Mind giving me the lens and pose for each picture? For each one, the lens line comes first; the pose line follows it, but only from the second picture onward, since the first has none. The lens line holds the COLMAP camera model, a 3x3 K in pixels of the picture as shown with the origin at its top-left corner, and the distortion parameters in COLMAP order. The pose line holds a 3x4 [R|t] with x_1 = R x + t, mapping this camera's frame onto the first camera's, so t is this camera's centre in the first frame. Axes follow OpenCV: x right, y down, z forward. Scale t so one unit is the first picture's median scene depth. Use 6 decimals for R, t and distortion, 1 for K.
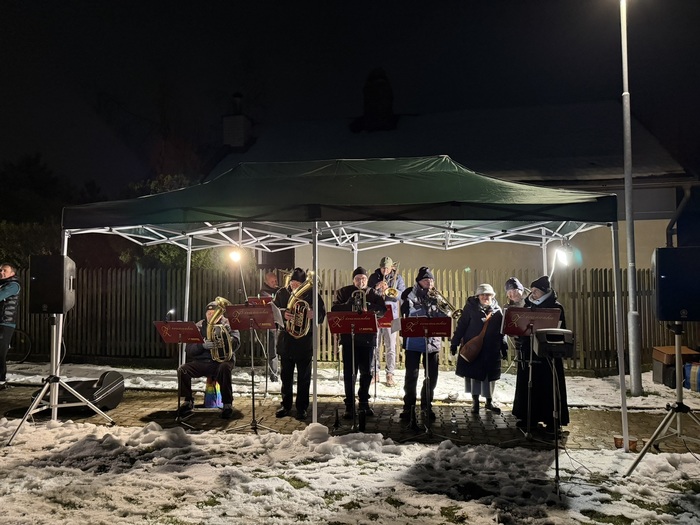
lens RADIAL K [[493.2, 0, 346.7], [0, 493.2, 266.3], [0, 0, 1]] dist [0.053864, -0.058229]
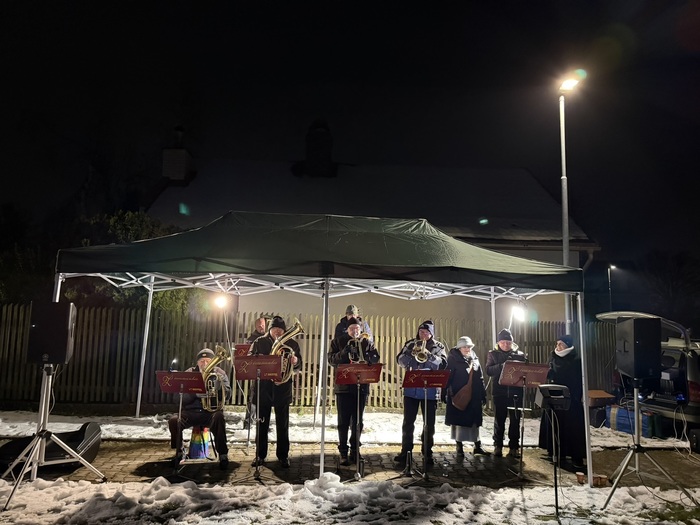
lens RADIAL K [[493.2, 0, 348.4], [0, 493.2, 265.9], [0, 0, 1]] dist [0.053864, -0.058229]
pose [[0.976179, 0.048818, 0.211402, -0.208072], [-0.034821, 0.996979, -0.069435, -0.036551], [-0.214153, 0.060419, 0.974930, -0.046311]]
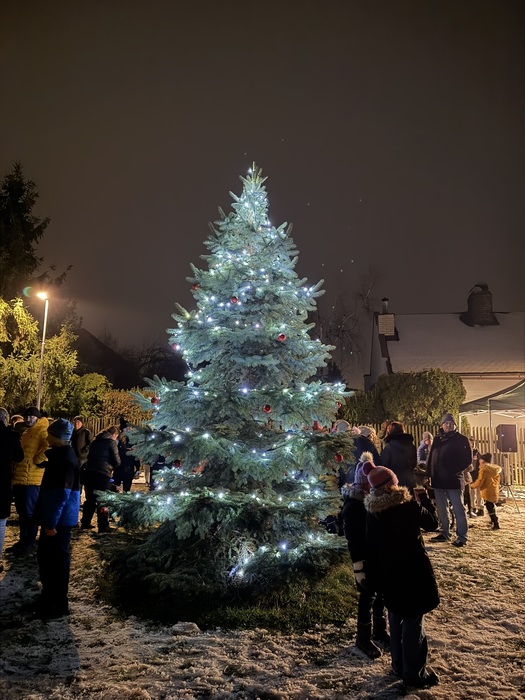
lens RADIAL K [[493.2, 0, 263.5], [0, 493.2, 355.7], [0, 0, 1]] dist [0.053864, -0.058229]
pose [[0.999833, 0.013155, 0.012700, -1.399958], [-0.011725, 0.994215, -0.106767, -0.063539], [-0.014031, 0.106600, 0.994203, -0.947620]]
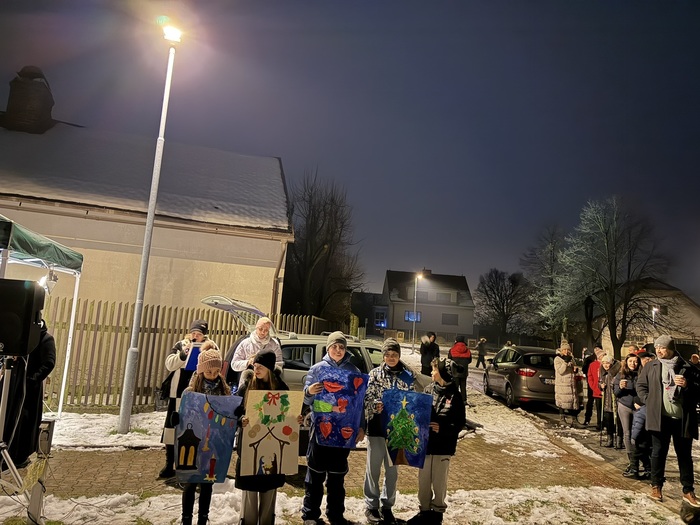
lens RADIAL K [[493.2, 0, 352.3], [0, 493.2, 263.4], [0, 0, 1]] dist [0.053864, -0.058229]
pose [[0.893551, 0.129631, 0.429840, 0.563823], [-0.097157, 0.990554, -0.096761, -0.026960], [-0.438323, 0.044699, 0.897705, -0.119724]]
